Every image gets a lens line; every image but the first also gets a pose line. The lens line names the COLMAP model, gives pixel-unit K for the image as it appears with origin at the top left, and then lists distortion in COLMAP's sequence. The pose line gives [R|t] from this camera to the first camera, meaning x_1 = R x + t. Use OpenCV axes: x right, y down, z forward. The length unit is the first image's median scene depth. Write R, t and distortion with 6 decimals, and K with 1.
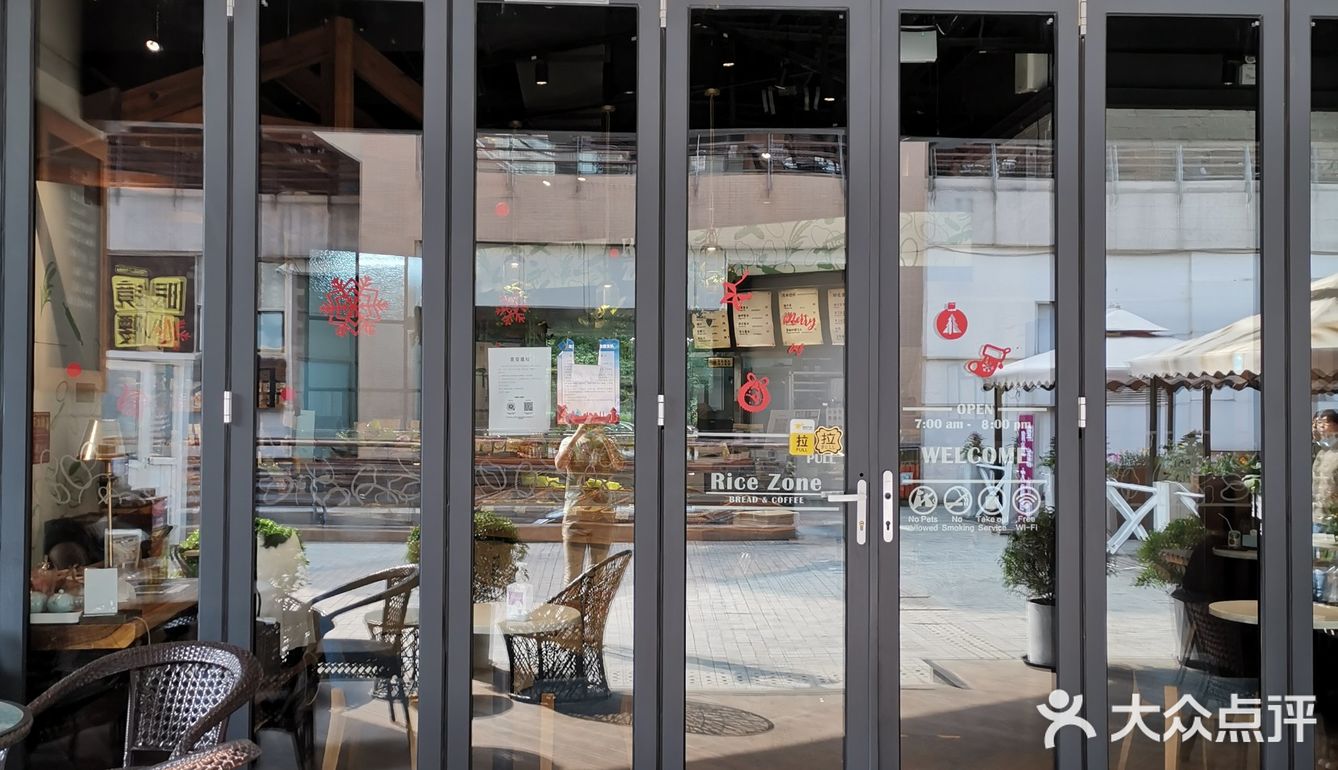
lens RADIAL K [[1362.4, 0, 669.0], [0, 1362.4, 385.0], [0, 0, 1]] dist [0.013033, 0.123341]
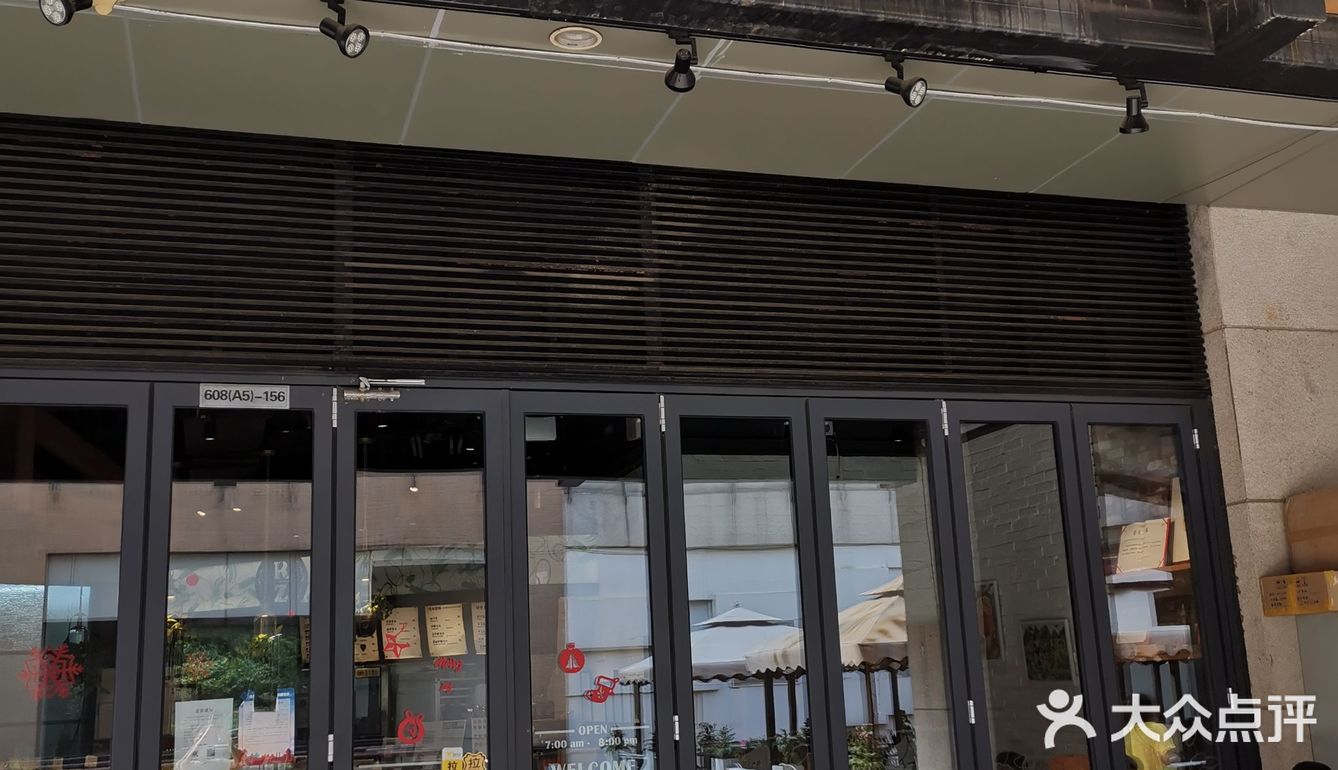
lens RADIAL K [[1362.4, 0, 669.0], [0, 1362.4, 385.0], [0, 0, 1]] dist [0.013033, 0.123341]
pose [[0.966162, 0.007534, 0.257825, -0.014865], [0.045495, 0.978925, -0.199089, -0.019381], [-0.253891, 0.204082, 0.945457, -0.123225]]
